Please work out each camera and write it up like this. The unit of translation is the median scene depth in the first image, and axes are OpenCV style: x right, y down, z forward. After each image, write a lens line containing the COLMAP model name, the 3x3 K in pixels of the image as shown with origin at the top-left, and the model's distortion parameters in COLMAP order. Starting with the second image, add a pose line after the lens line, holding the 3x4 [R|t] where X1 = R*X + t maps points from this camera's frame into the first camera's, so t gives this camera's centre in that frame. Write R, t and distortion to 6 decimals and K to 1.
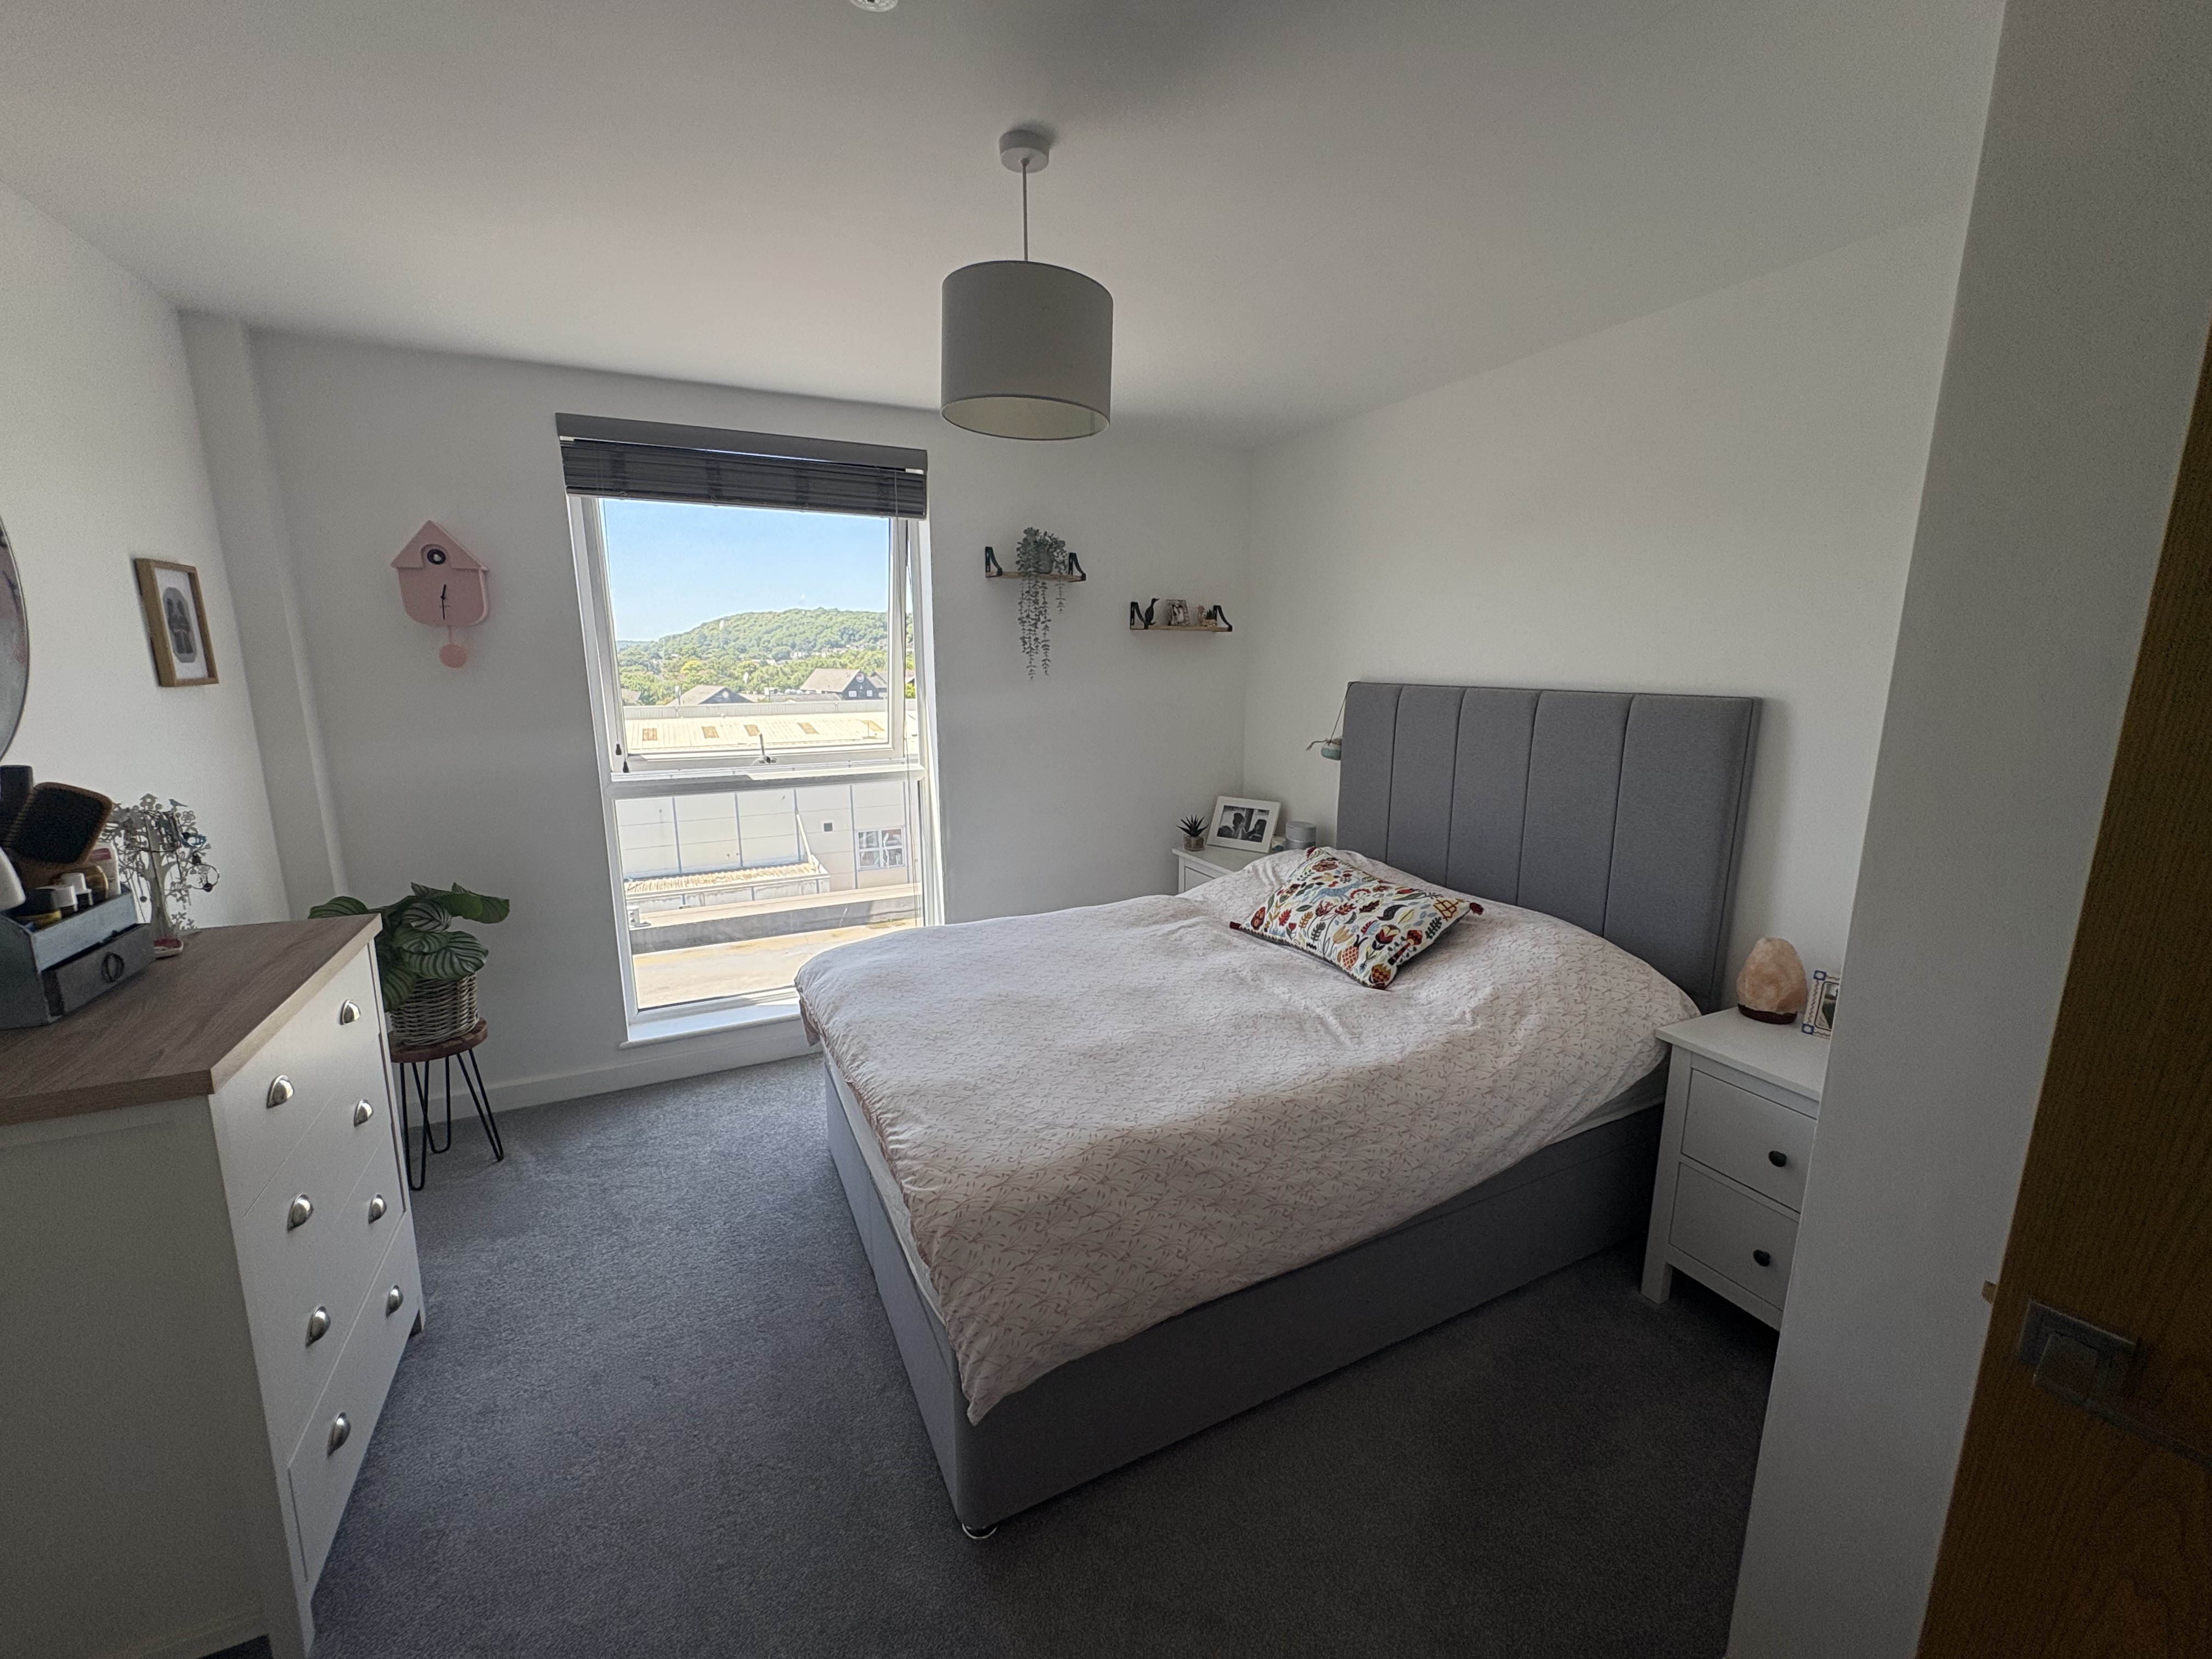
lens RADIAL K [[879.7, 0, 1103.3], [0, 879.7, 828.6], [0, 0, 1]] dist [-0.000306, 0.000550]
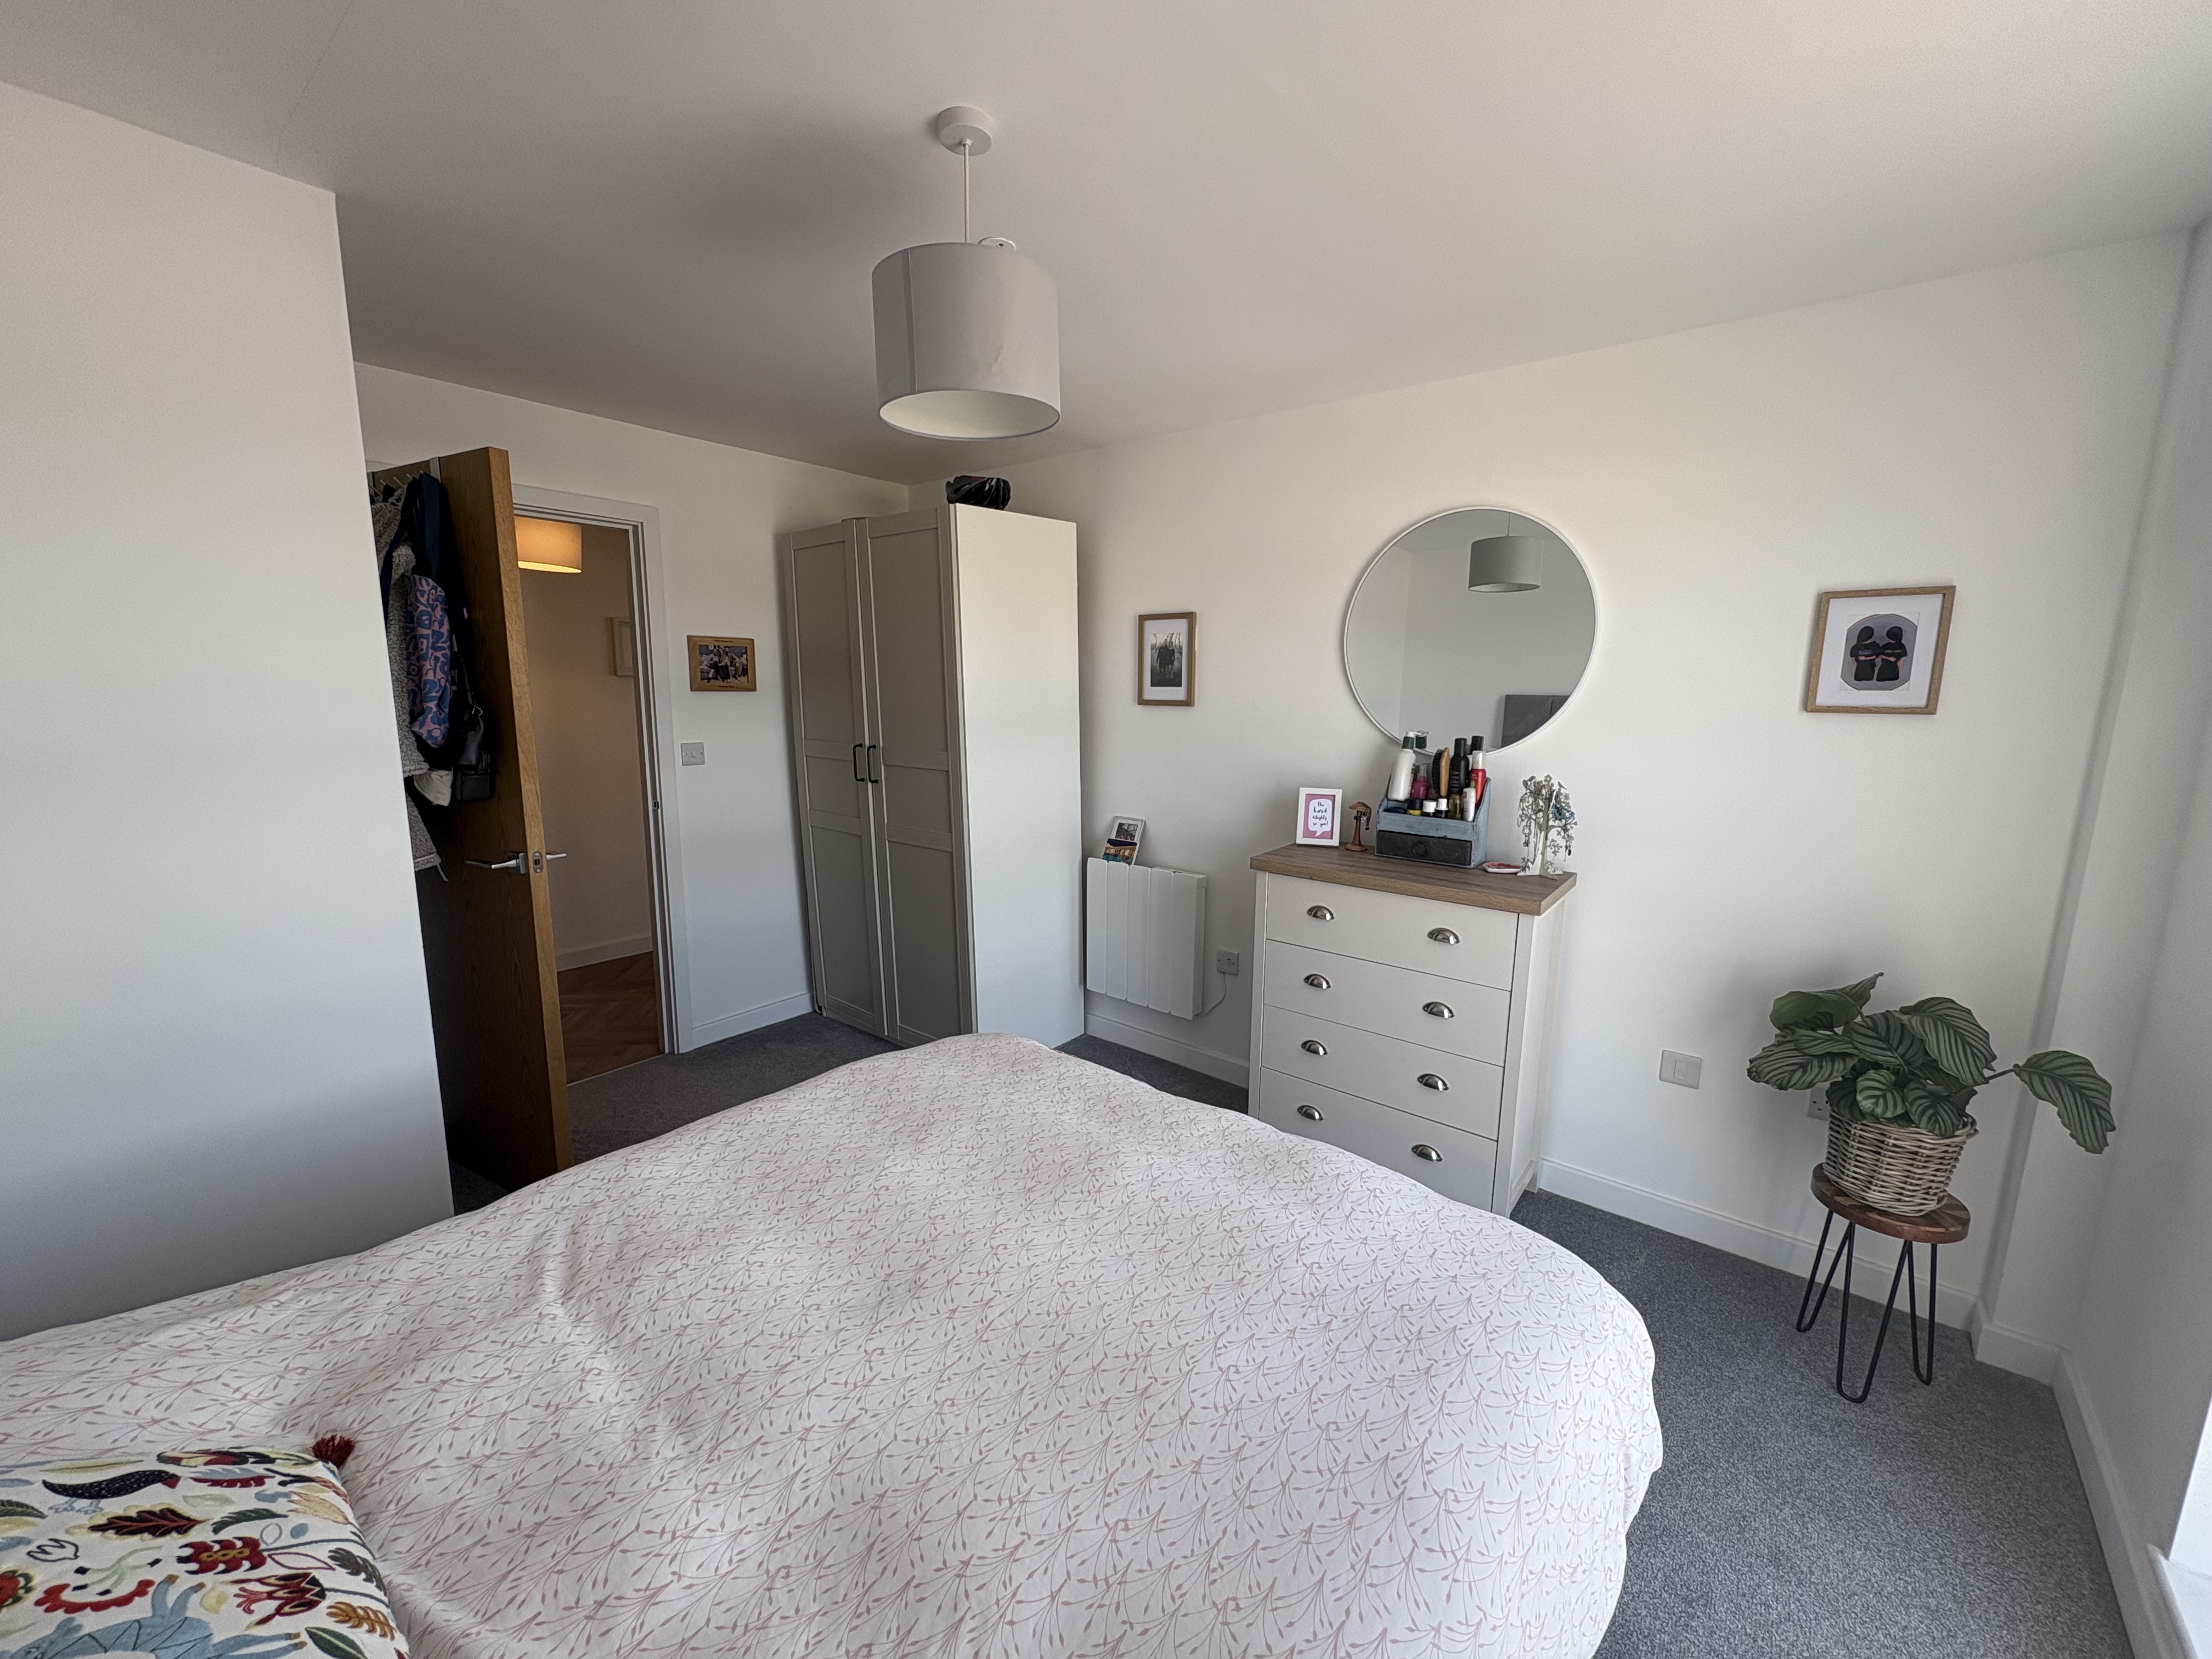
lens RADIAL K [[884.5, 0, 1102.5], [0, 884.5, 829.9], [0, 0, 1]] dist [-0.001065, 0.000302]
pose [[-0.908090, 0.059329, -0.414550, 0.148940], [-0.089281, 0.939727, 0.330063, -0.279409], [0.409147, 0.336738, -0.848060, 1.494967]]
